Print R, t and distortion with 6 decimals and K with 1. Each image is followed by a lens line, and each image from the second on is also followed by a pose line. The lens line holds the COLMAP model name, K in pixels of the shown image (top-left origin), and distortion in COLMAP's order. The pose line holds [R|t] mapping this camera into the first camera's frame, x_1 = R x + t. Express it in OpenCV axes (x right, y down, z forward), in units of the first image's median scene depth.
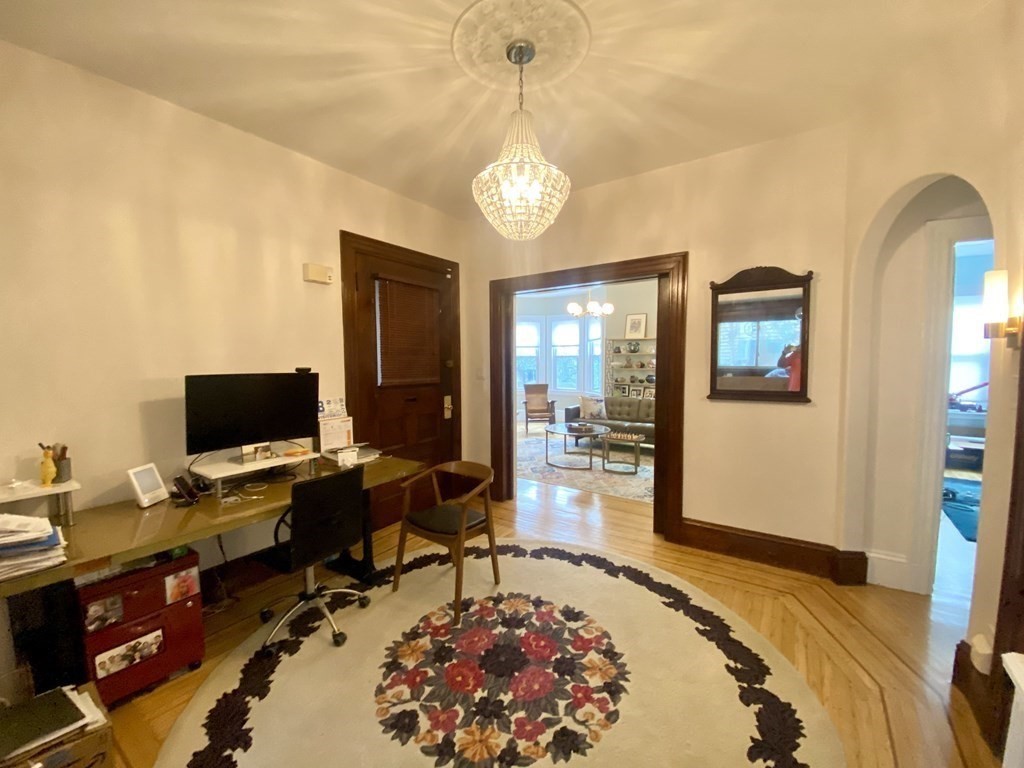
lens RADIAL K [[411.5, 0, 508.8], [0, 411.5, 385.0], [0, 0, 1]] dist [0.025901, -0.021195]
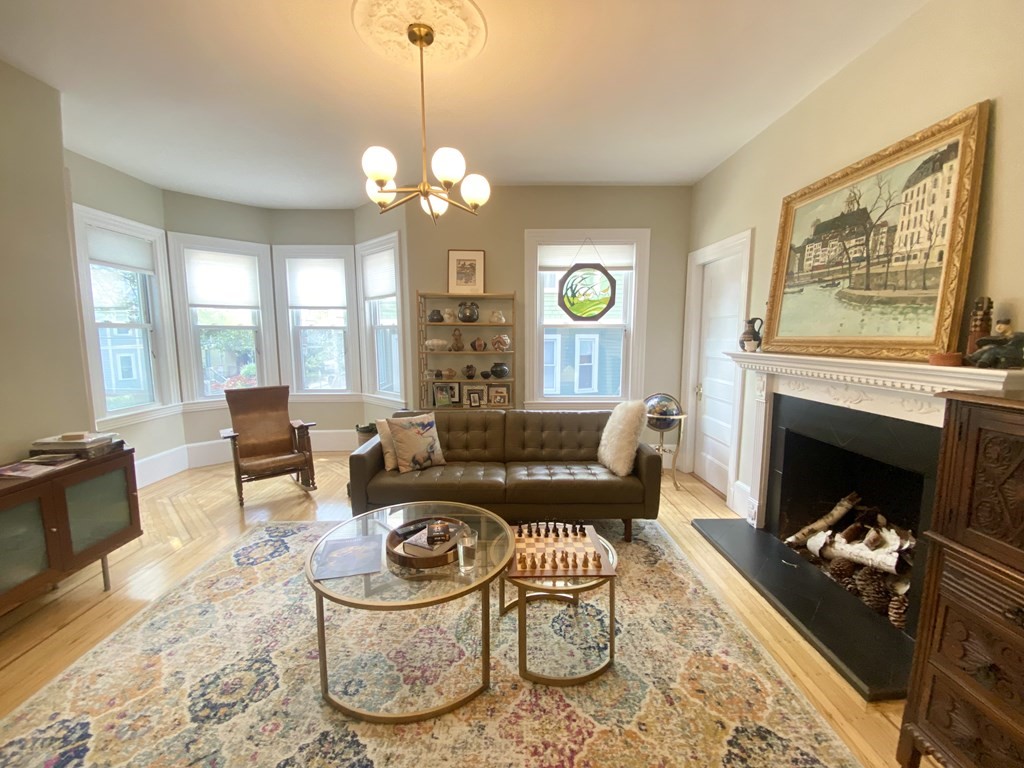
lens RADIAL K [[411.5, 0, 508.8], [0, 411.5, 385.0], [0, 0, 1]] dist [0.025901, -0.021195]
pose [[0.816819, -0.063115, 0.573431, 0.034004], [0.030200, 0.997313, 0.066750, -0.030731], [-0.576103, -0.037205, 0.816530, 0.531316]]
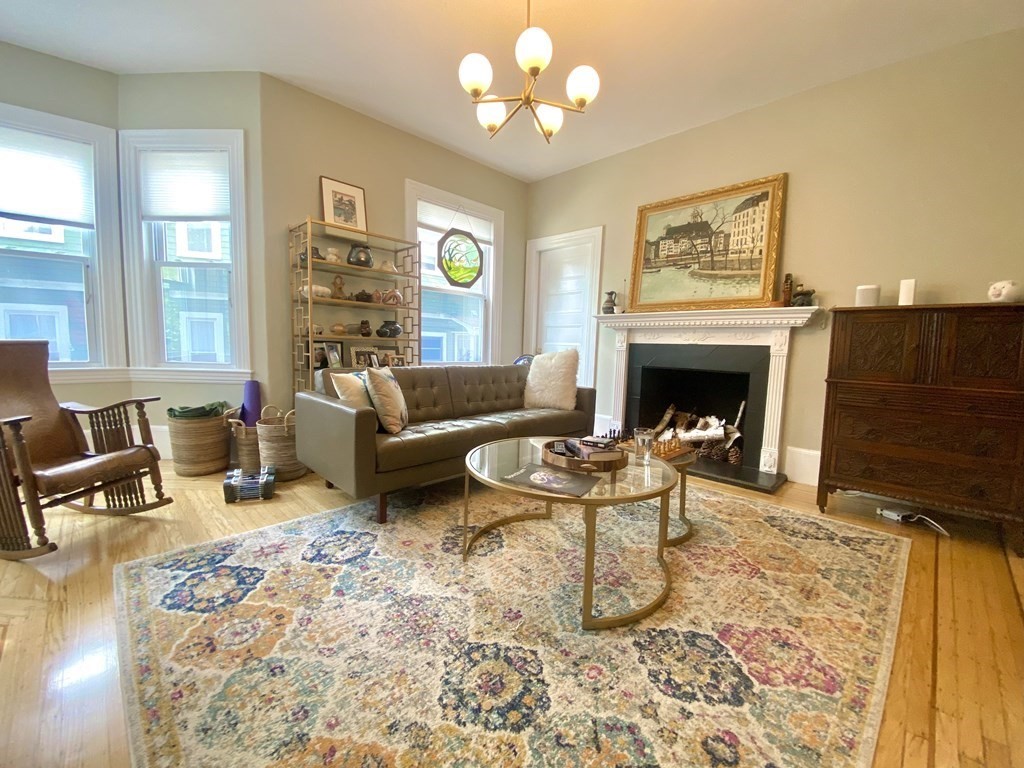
lens RADIAL K [[411.5, 0, 508.8], [0, 411.5, 385.0], [0, 0, 1]] dist [0.025901, -0.021195]
pose [[0.193743, -0.086545, 0.977228, -0.116005], [0.028070, 0.996182, 0.082659, 0.014684], [-0.980651, 0.011416, 0.195432, 0.755361]]
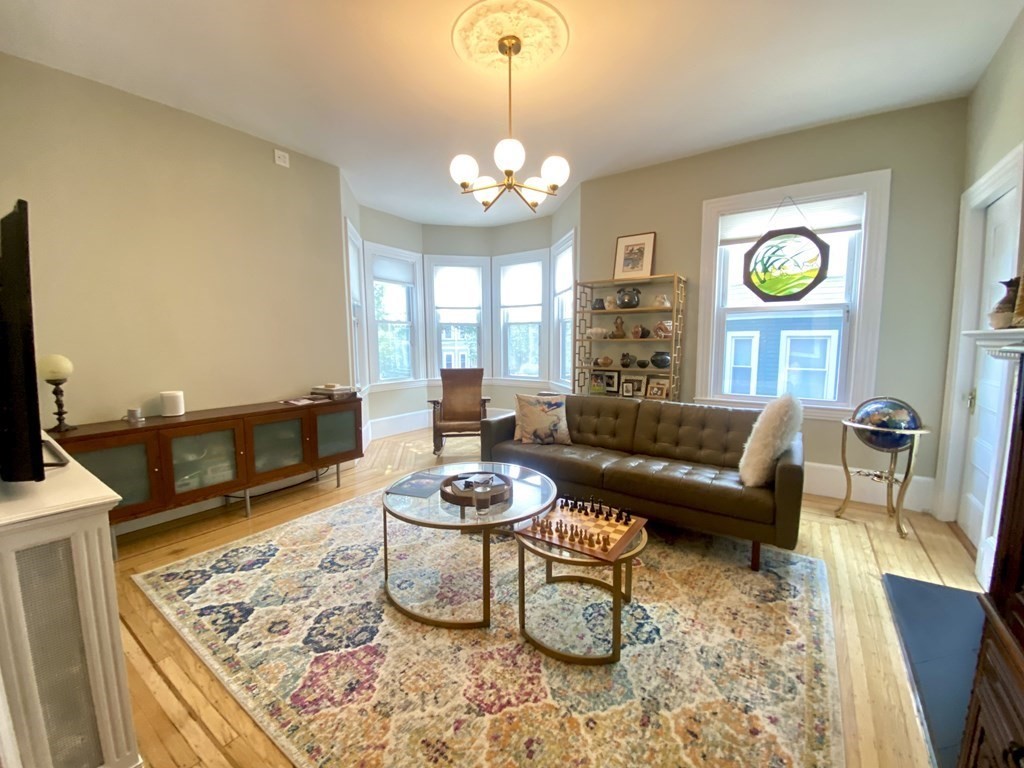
lens RADIAL K [[411.9, 0, 512.7], [0, 411.9, 386.9], [0, 0, 1]] dist [0.026857, -0.021089]
pose [[0.999999, 0.001589, -0.000366, 0.157391], [-0.001568, 0.998734, 0.050281, -0.006345], [0.000445, -0.050280, 0.998735, 0.477798]]
